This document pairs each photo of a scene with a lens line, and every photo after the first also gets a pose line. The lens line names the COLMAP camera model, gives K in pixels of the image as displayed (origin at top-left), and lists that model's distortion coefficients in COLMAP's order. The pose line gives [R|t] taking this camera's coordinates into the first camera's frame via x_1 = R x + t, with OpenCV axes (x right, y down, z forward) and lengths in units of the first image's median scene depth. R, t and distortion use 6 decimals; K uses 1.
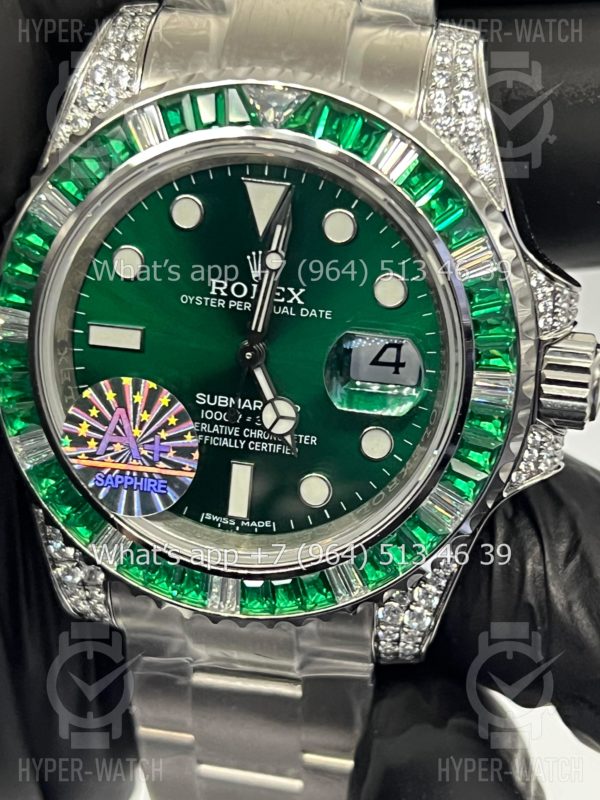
lens RADIAL K [[1867.1, 0, 294.4], [0, 1867.1, 394.8], [0, 0, 1]] dist [0.244342, 0.000000]
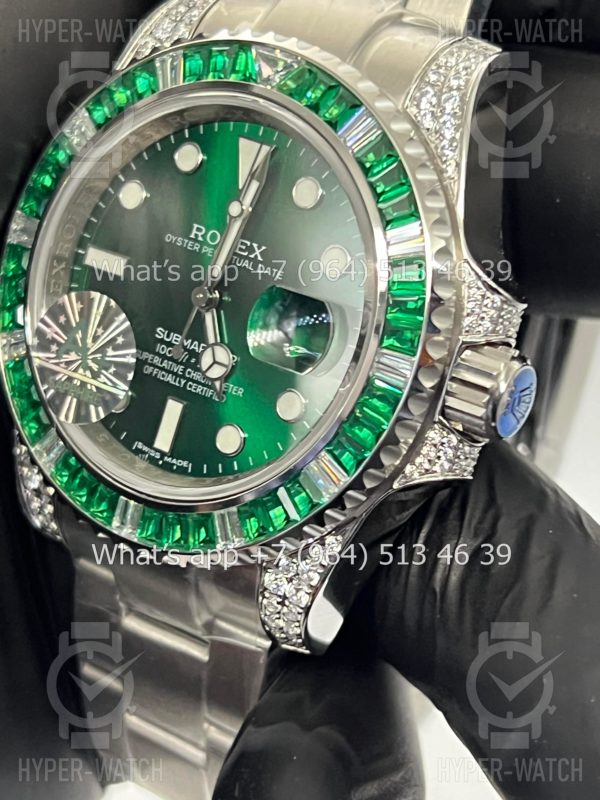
lens RADIAL K [[1867.1, 0, 297.2], [0, 1867.1, 400.4], [0, 0, 1]] dist [0.244342, 0.000000]
pose [[0.912122, 0.228984, -0.339999, 0.391185], [-0.276850, 0.955800, -0.098996, 0.122391], [0.302302, 0.184425, 0.935201, 0.044095]]
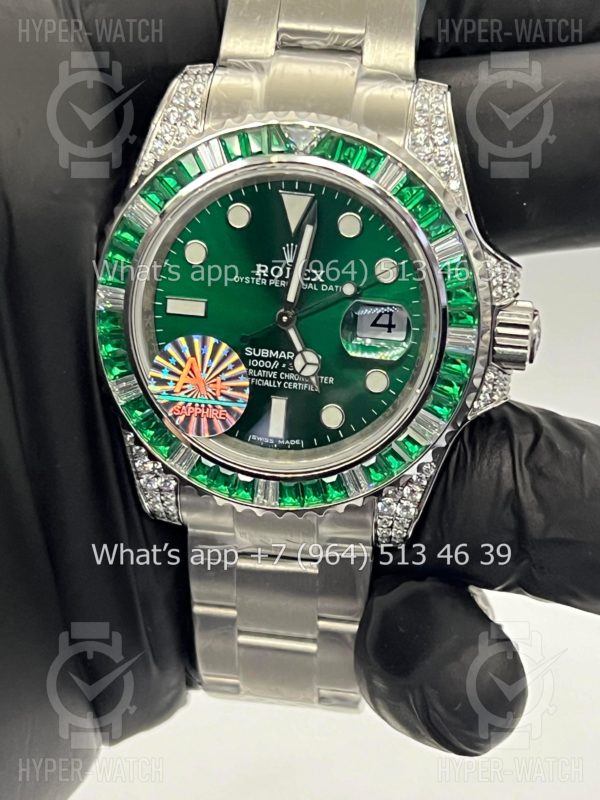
lens RADIAL K [[1867.1, 0, 295.8], [0, 1867.1, 401.8], [0, 0, 1]] dist [0.244342, 0.000000]
pose [[0.999004, -0.009770, 0.043538, -0.076377], [0.010045, 0.999931, -0.006104, 0.048427], [-0.043475, 0.006536, 0.999033, -0.381186]]
